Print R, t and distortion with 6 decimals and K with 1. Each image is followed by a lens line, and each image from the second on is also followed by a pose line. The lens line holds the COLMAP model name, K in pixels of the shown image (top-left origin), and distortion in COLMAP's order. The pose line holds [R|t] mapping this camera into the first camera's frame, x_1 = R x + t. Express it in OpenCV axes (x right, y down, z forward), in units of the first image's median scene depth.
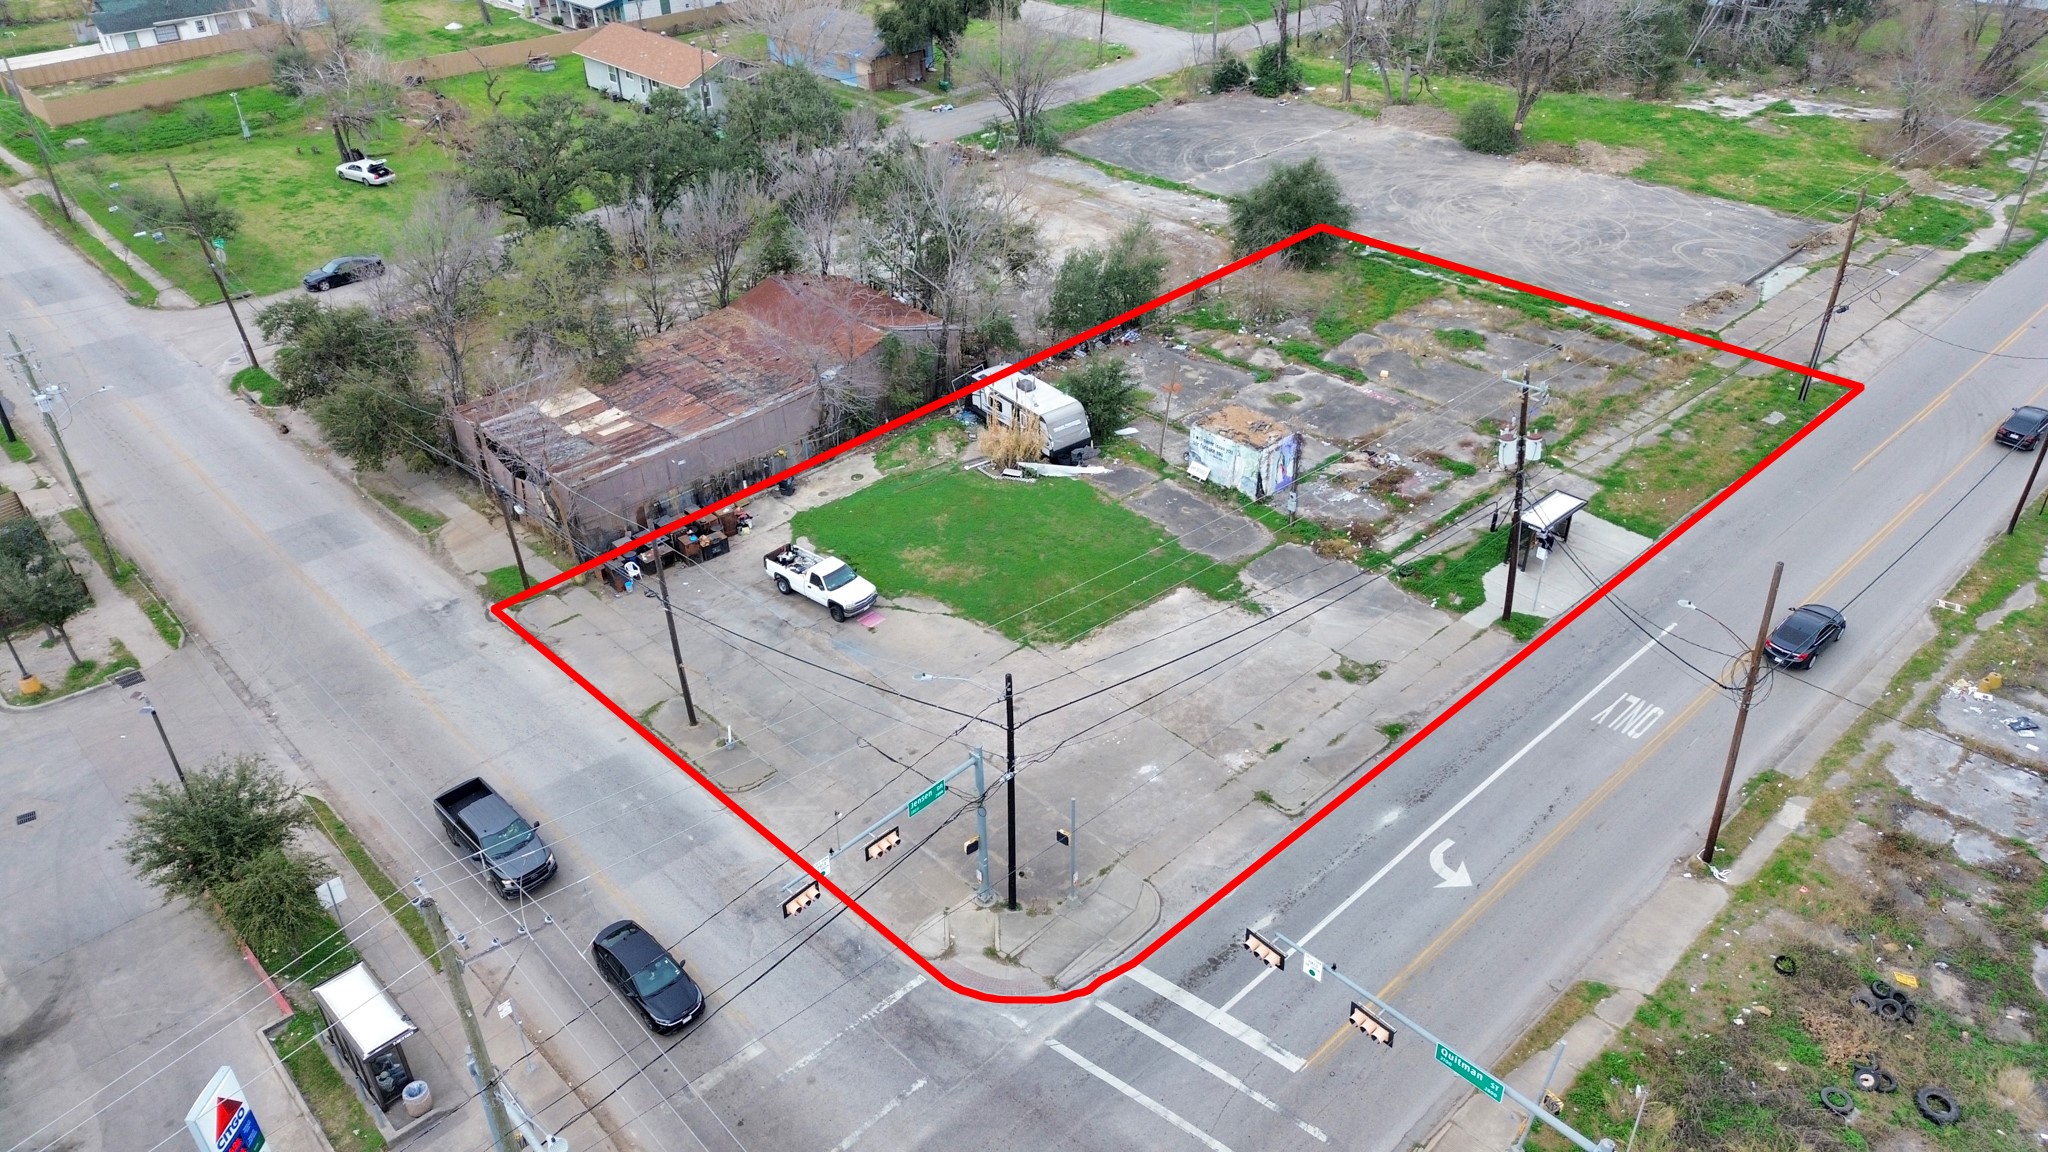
lens RADIAL K [[1446.0, 0, 1026.2], [0, 1446.0, 581.4], [0, 0, 1]] dist [0.068035, -0.062025]
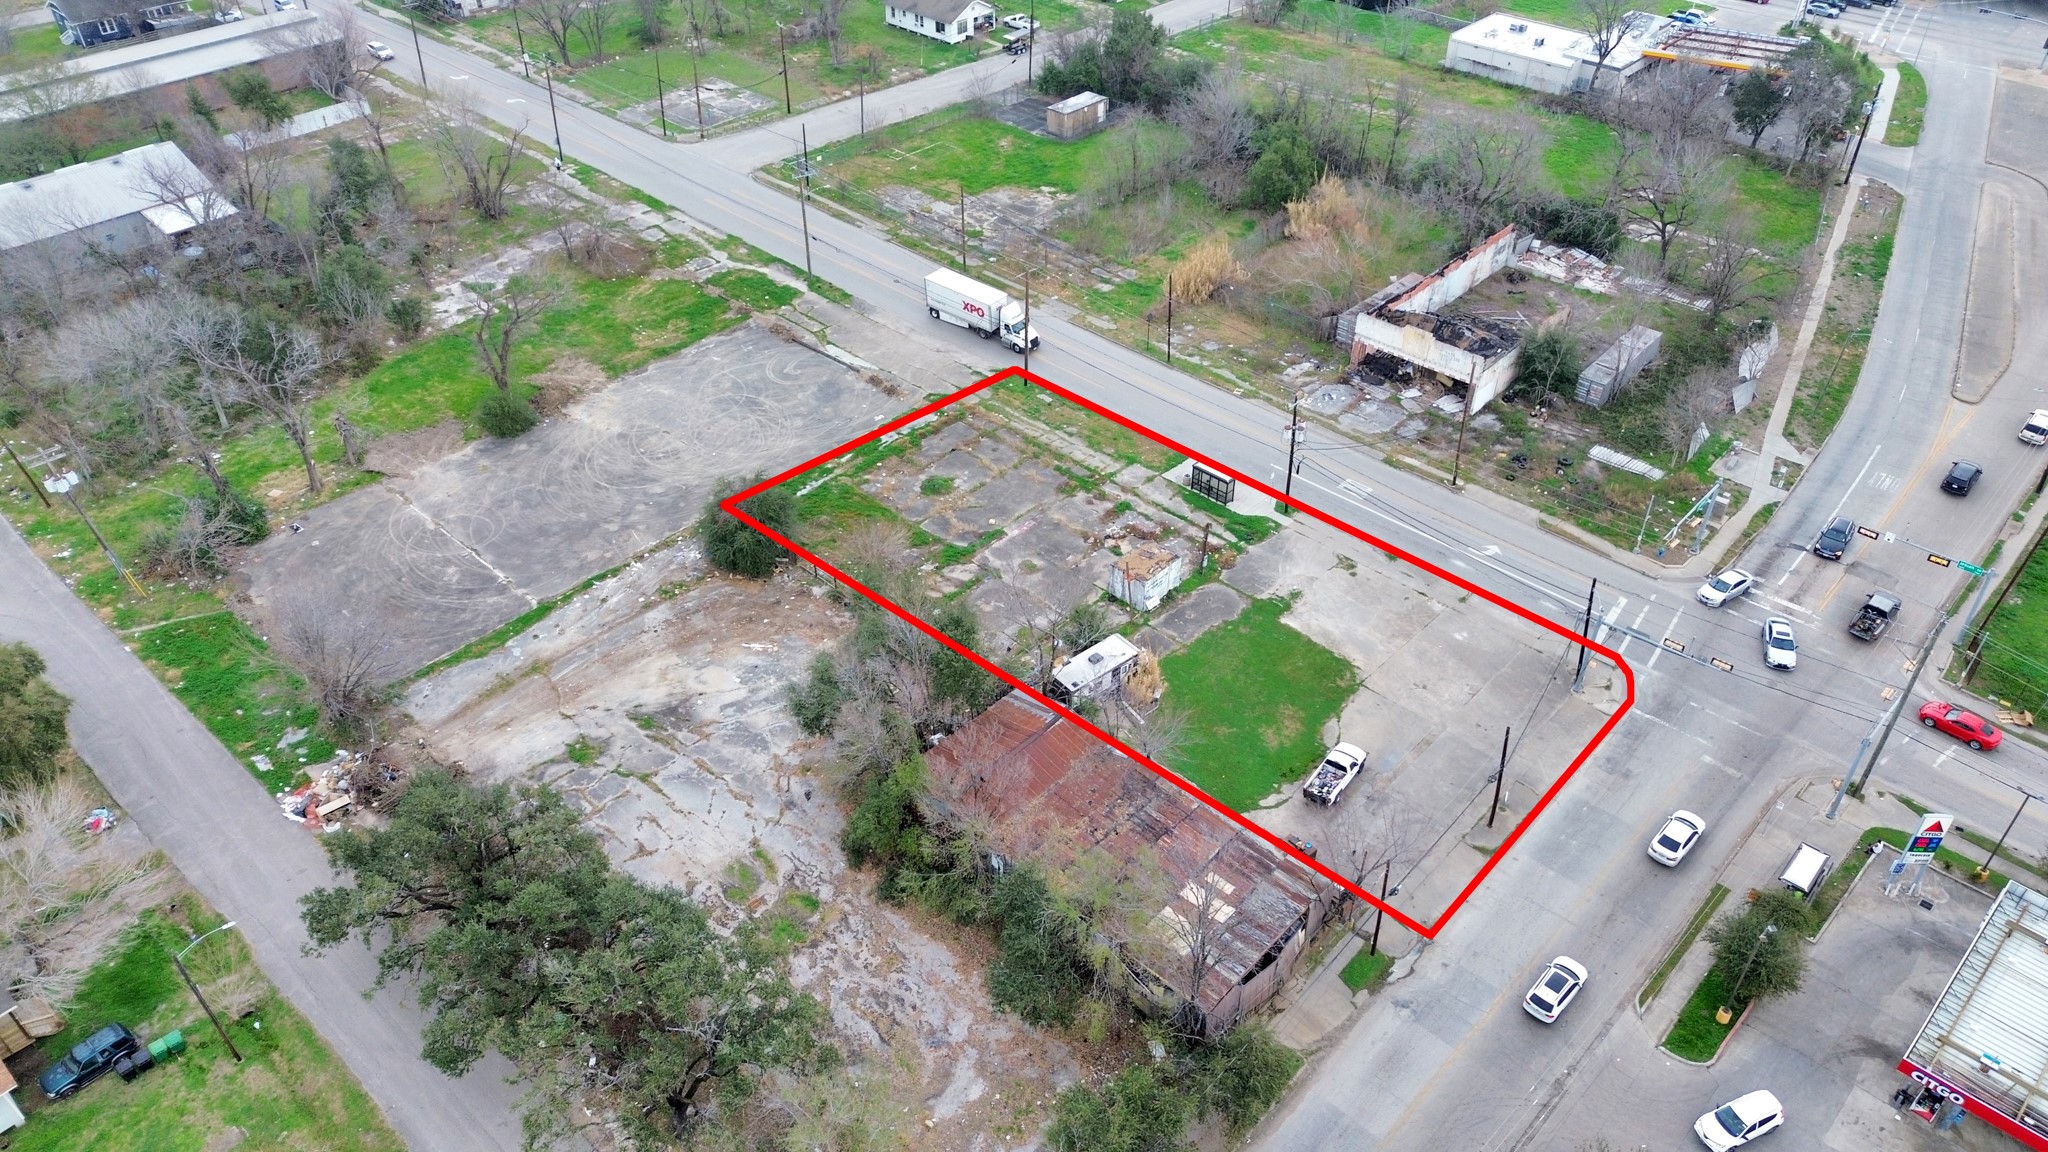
lens RADIAL K [[1445.7, 0, 1026.6], [0, 1445.7, 578.3], [0, 0, 1]] dist [0.100312, -0.112394]
pose [[-0.056293, -0.605220, 0.794066, -1.026615], [0.553407, 0.643057, 0.529357, -0.942371], [-0.831007, 0.469240, 0.298733, 0.648840]]
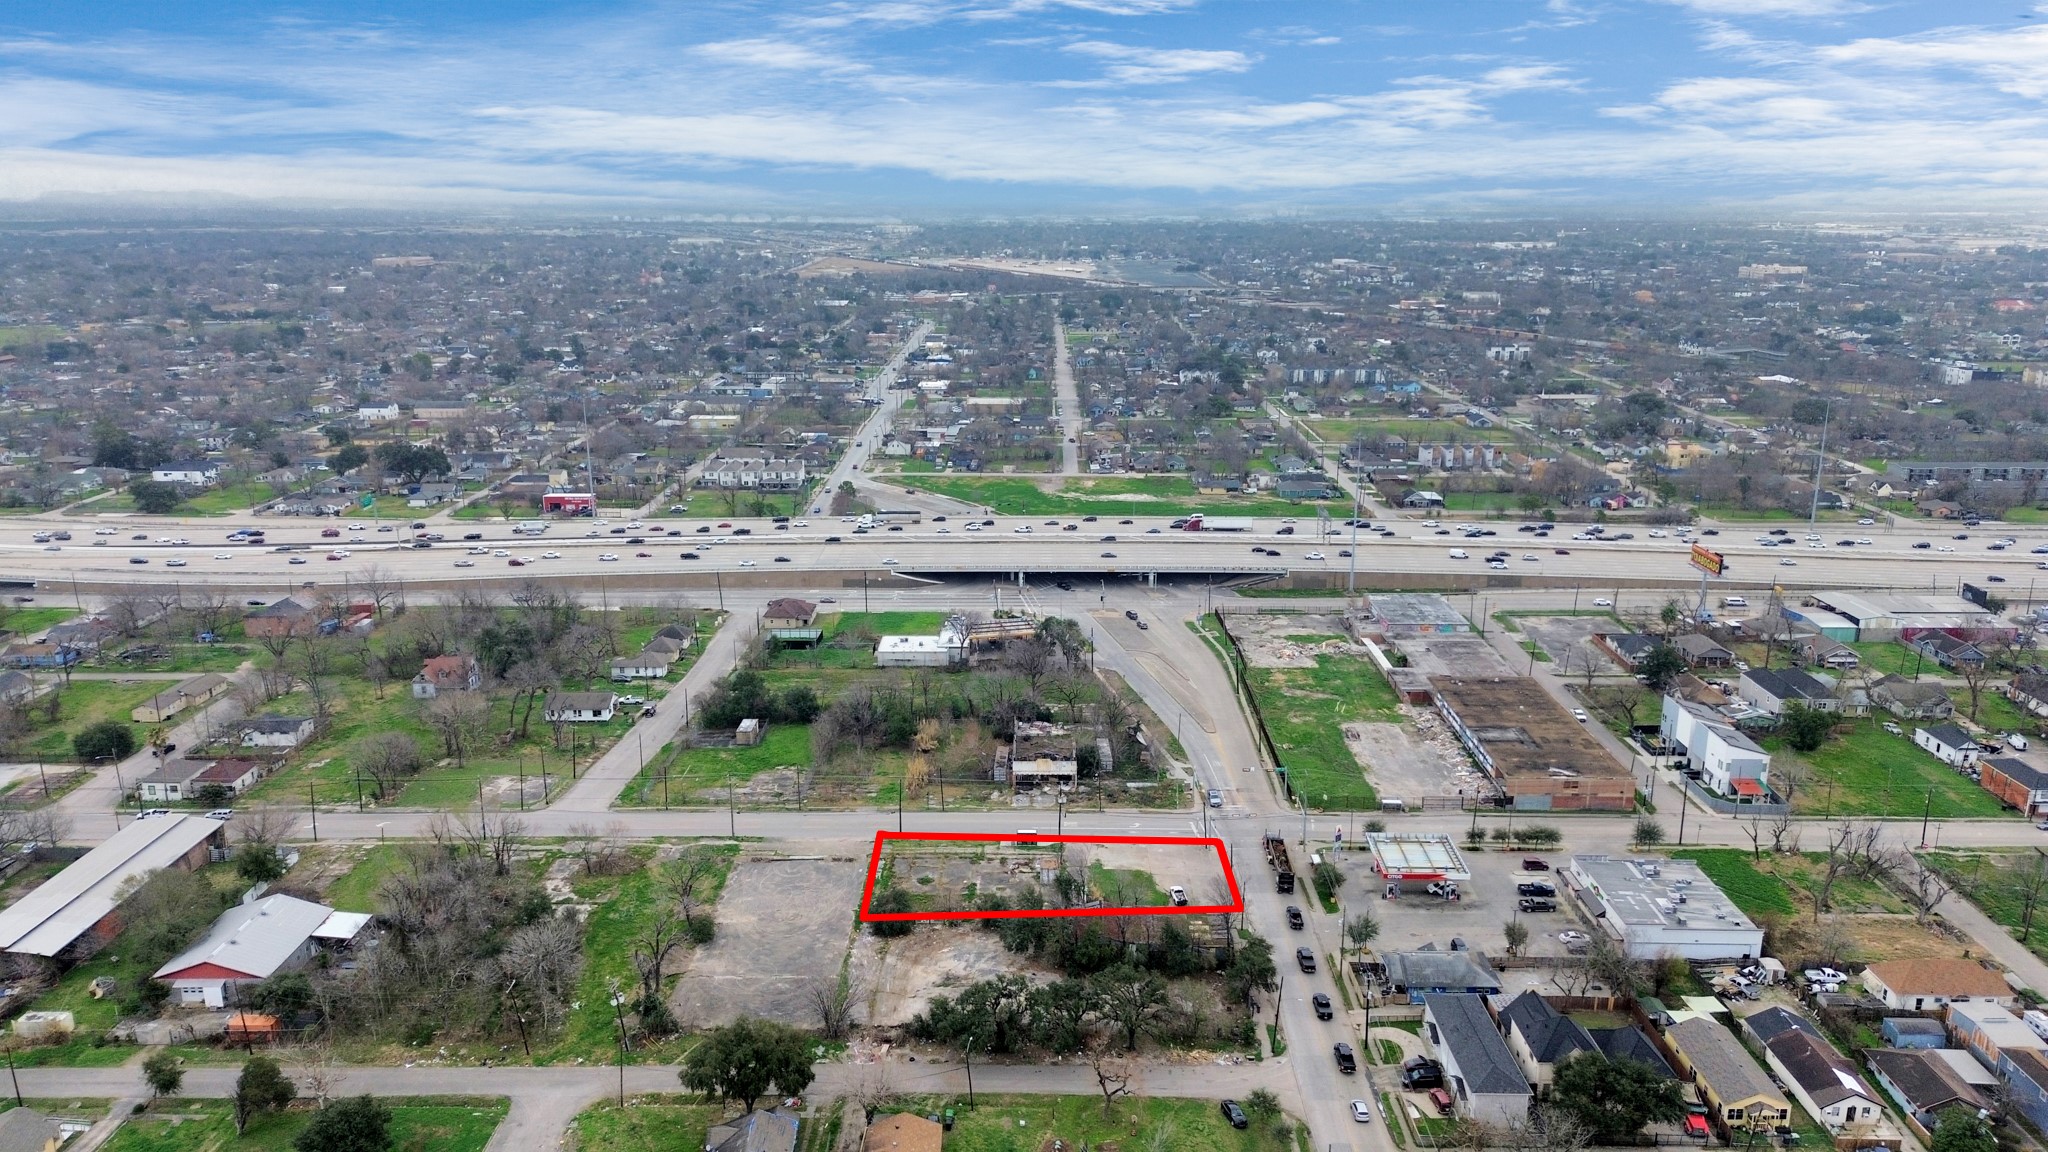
lens RADIAL K [[1432.9, 0, 1024.0], [0, 1432.9, 576.0], [0, 0, 1]] dist [0.163584, -0.309244]
pose [[-0.713792, -0.160984, 0.681605, -2.004070], [0.398083, 0.707464, 0.583973, -2.581050], [-0.576221, 0.688171, -0.440897, 2.042408]]
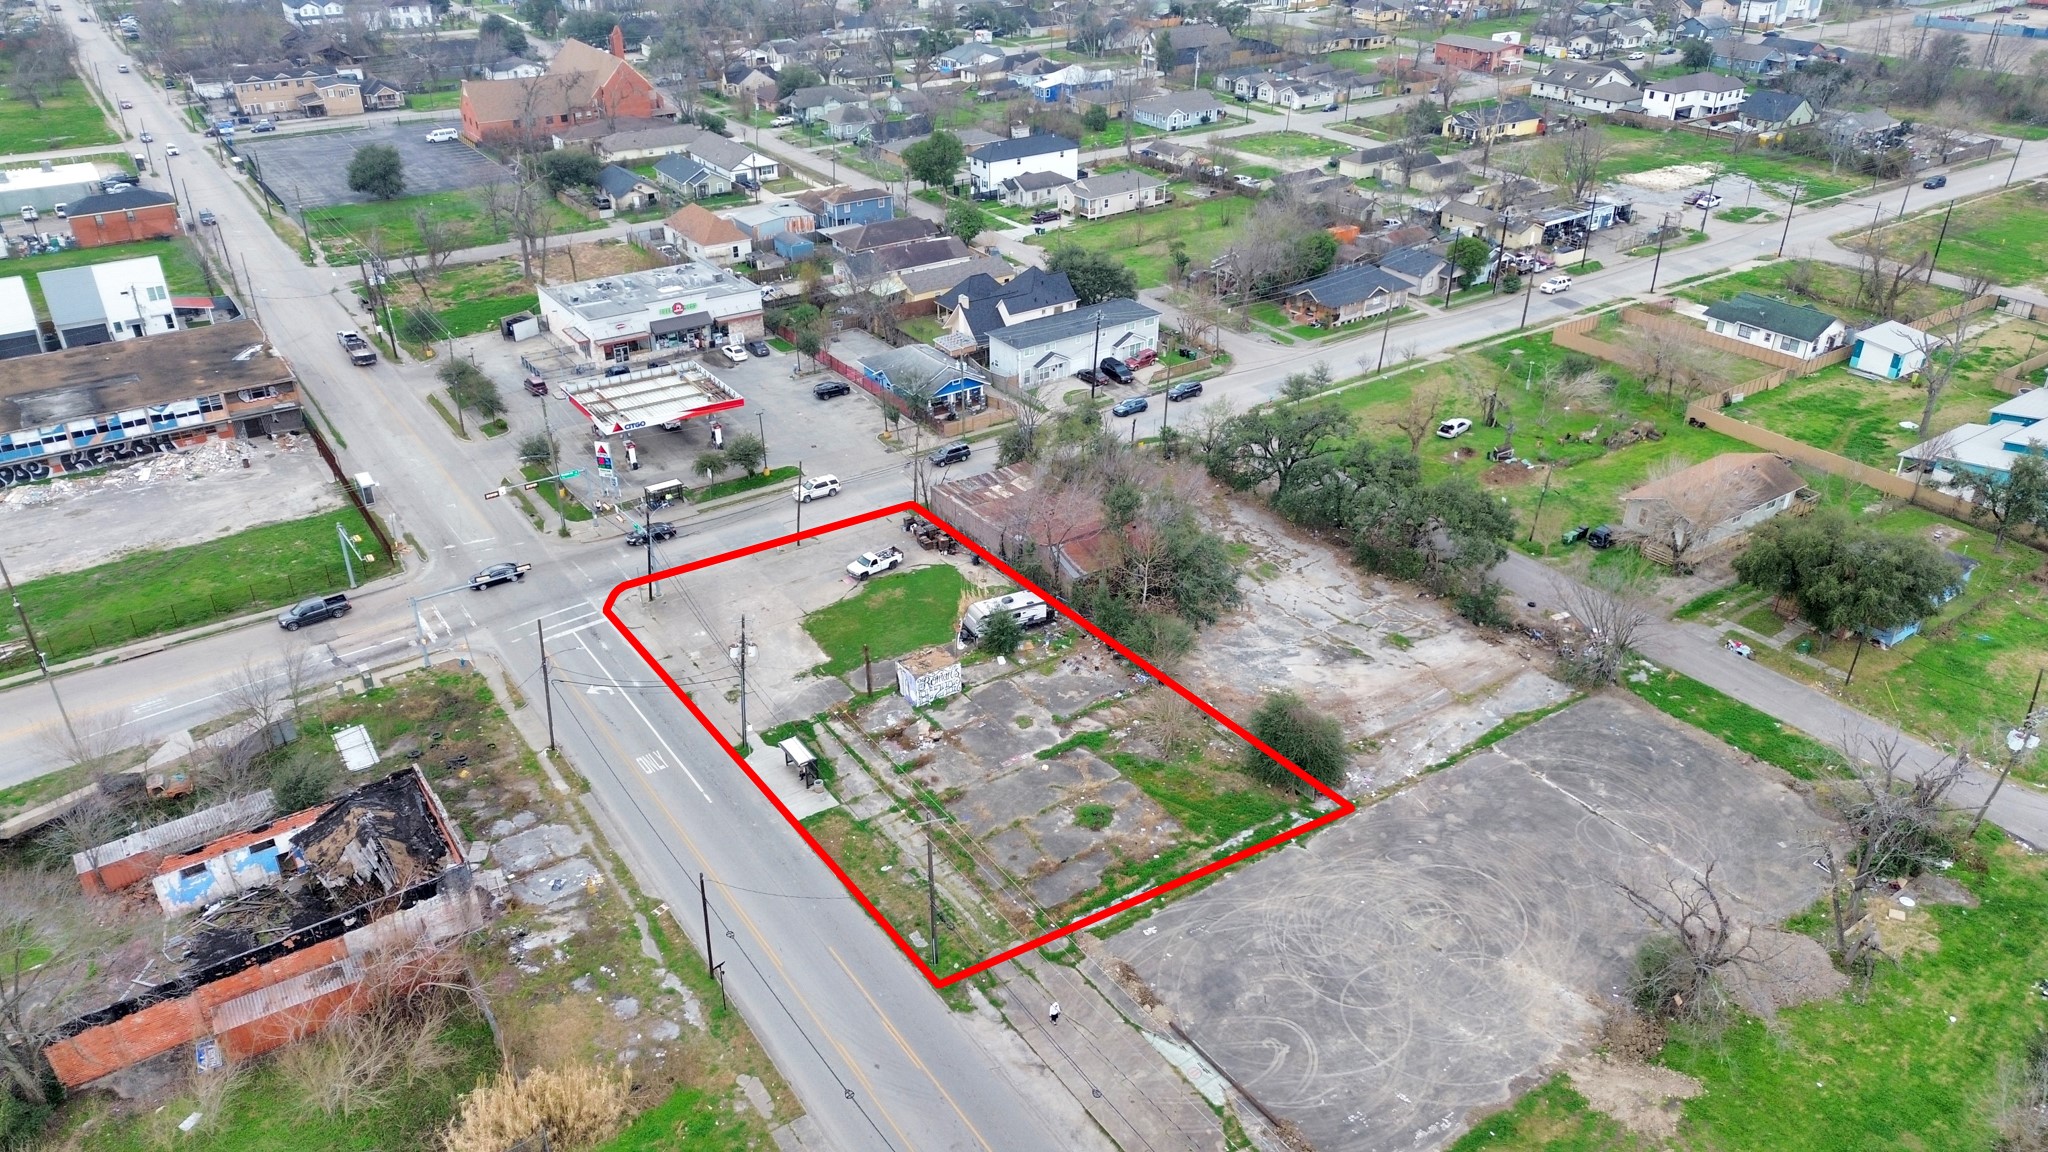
lens RADIAL K [[1446.0, 0, 1026.2], [0, 1446.0, 581.4], [0, 0, 1]] dist [0.068035, -0.062025]
pose [[-0.158353, 0.495242, -0.854201, 1.482697], [-0.542443, 0.679236, 0.494361, -1.034895], [0.825033, 0.541639, 0.161082, 0.759036]]
